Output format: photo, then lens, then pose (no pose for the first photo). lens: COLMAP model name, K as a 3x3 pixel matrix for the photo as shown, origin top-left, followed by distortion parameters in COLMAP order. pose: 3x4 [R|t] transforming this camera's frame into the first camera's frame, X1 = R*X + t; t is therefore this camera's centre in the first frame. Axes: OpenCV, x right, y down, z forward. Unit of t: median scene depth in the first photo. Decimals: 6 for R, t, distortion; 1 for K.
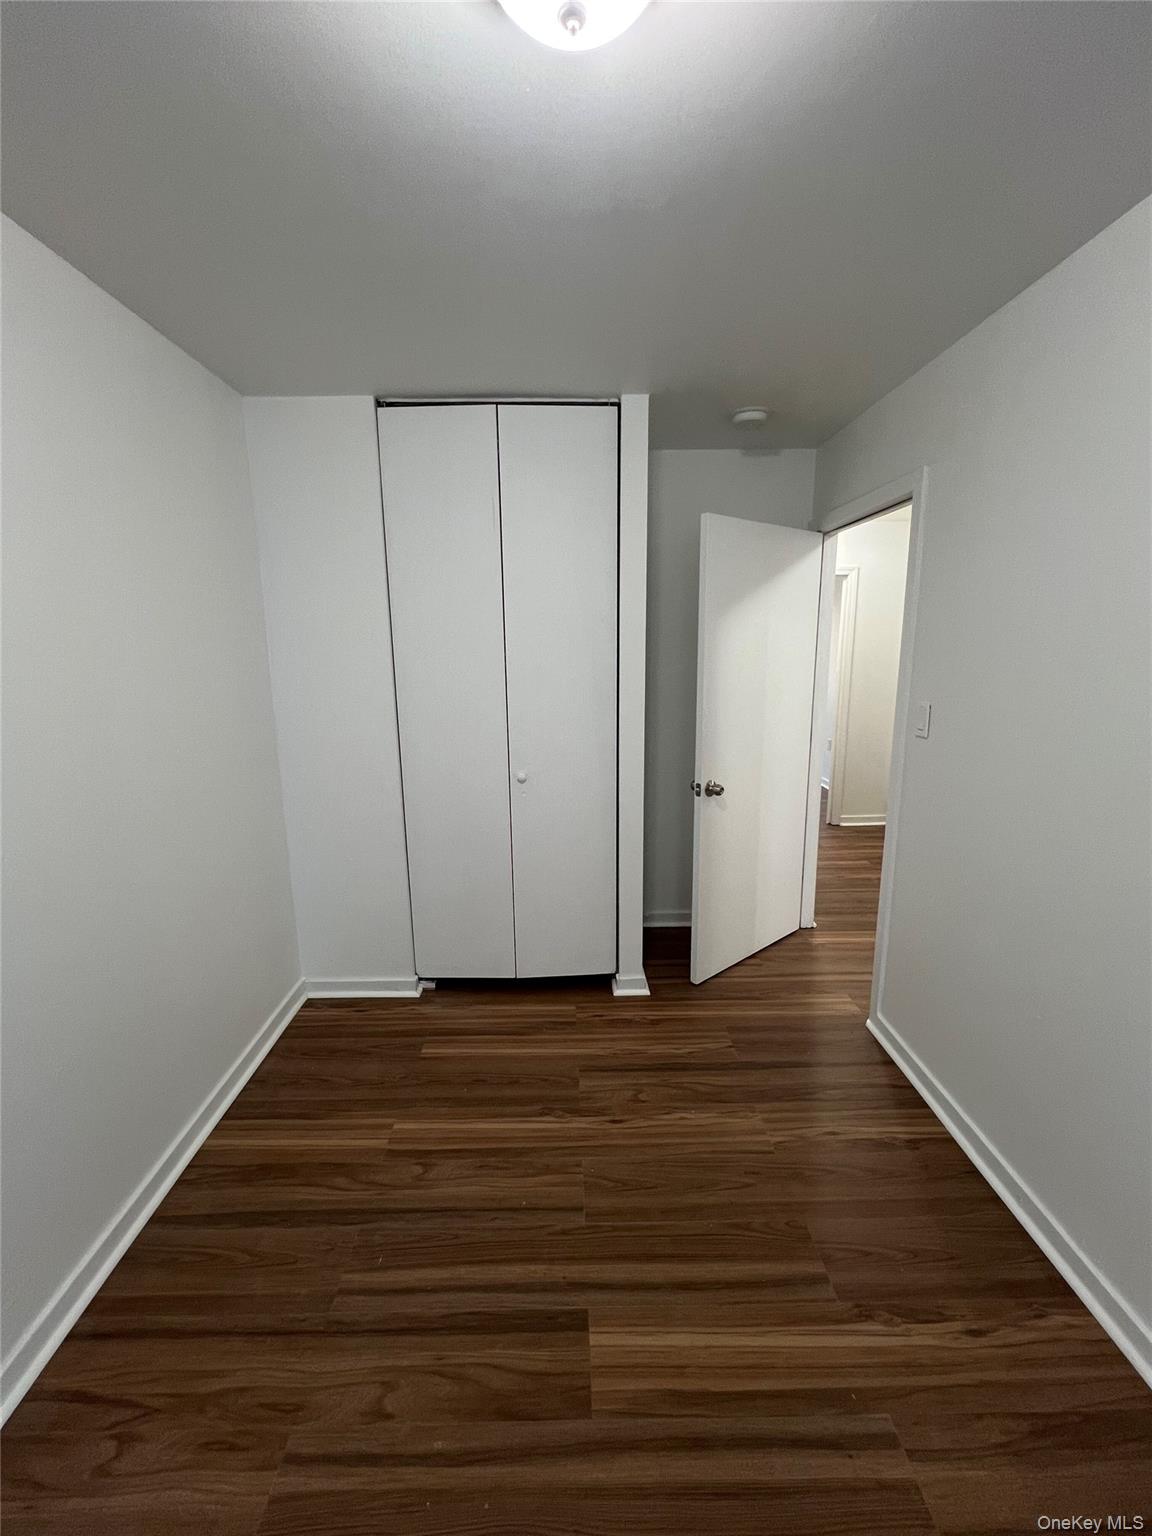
lens RADIAL K [[618.7, 0, 578.5], [0, 618.7, 768.5], [0, 0, 1]] dist [0.002871, 0.000375]
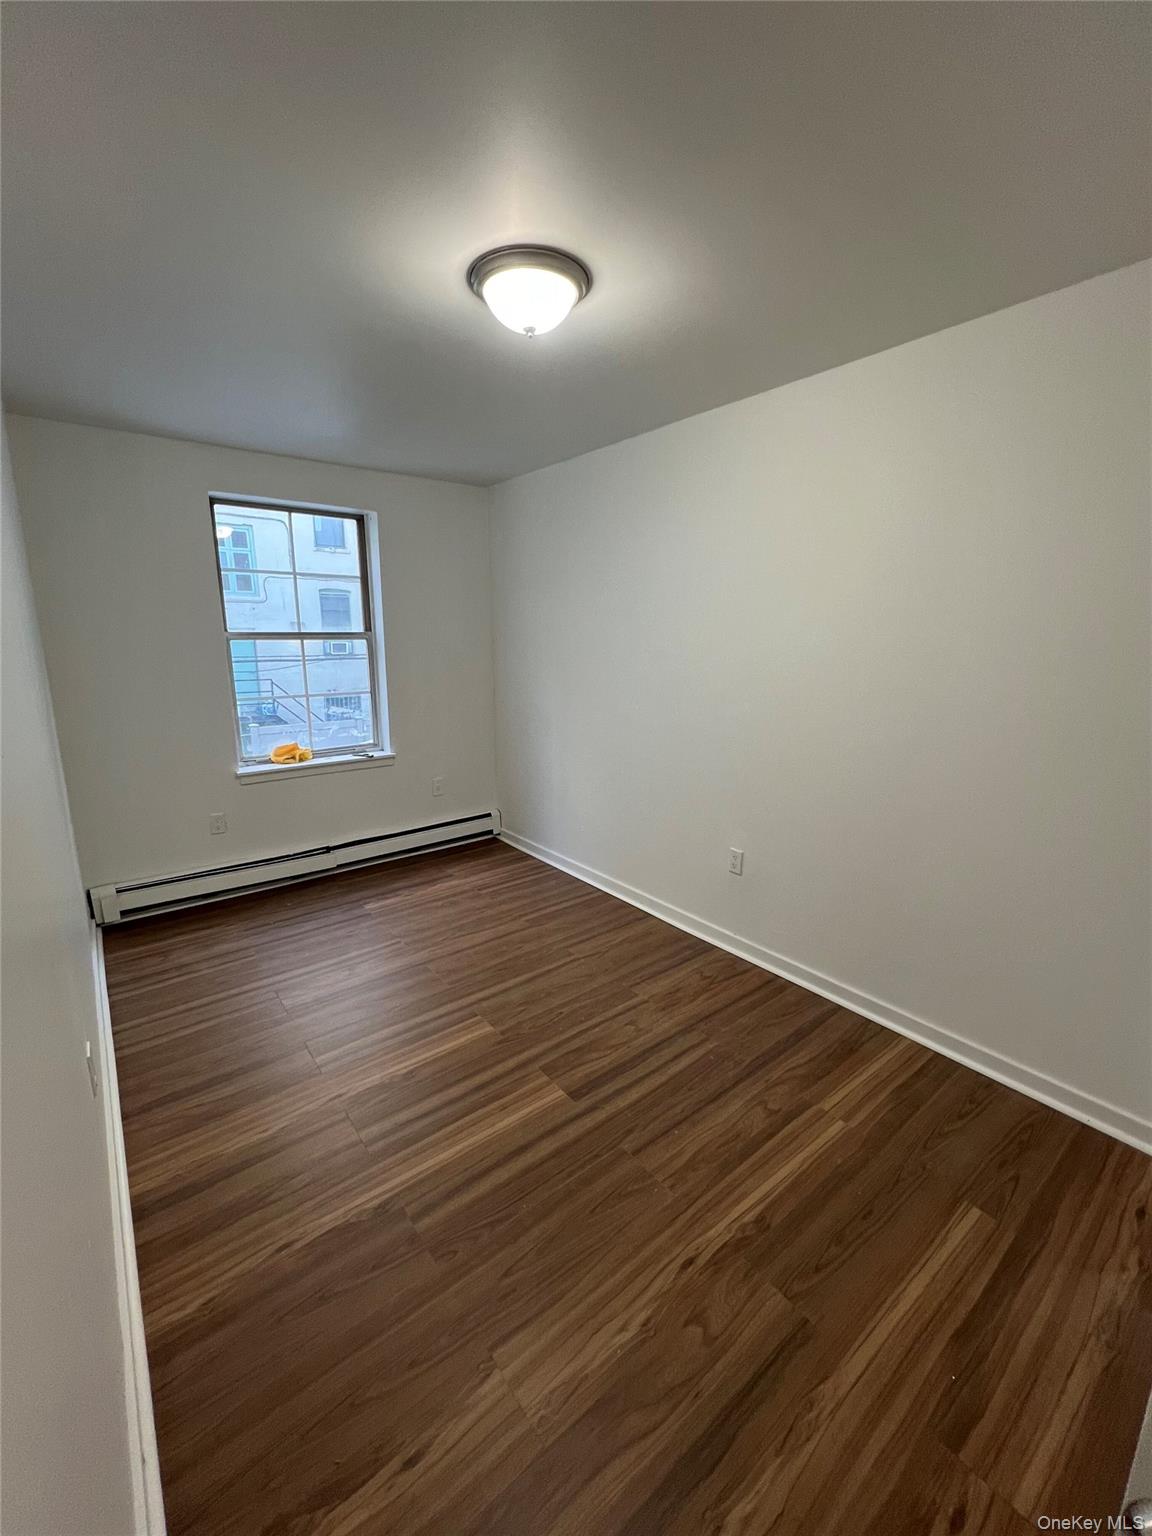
lens RADIAL K [[618.7, 0, 570.8], [0, 618.7, 768.6], [0, 0, 1]] dist [0.002871, 0.000375]
pose [[-0.795239, 0.141366, -0.589585, 0.604434], [-0.117055, 0.918344, 0.378077, -0.276674], [0.594889, 0.369676, -0.713755, 1.406404]]
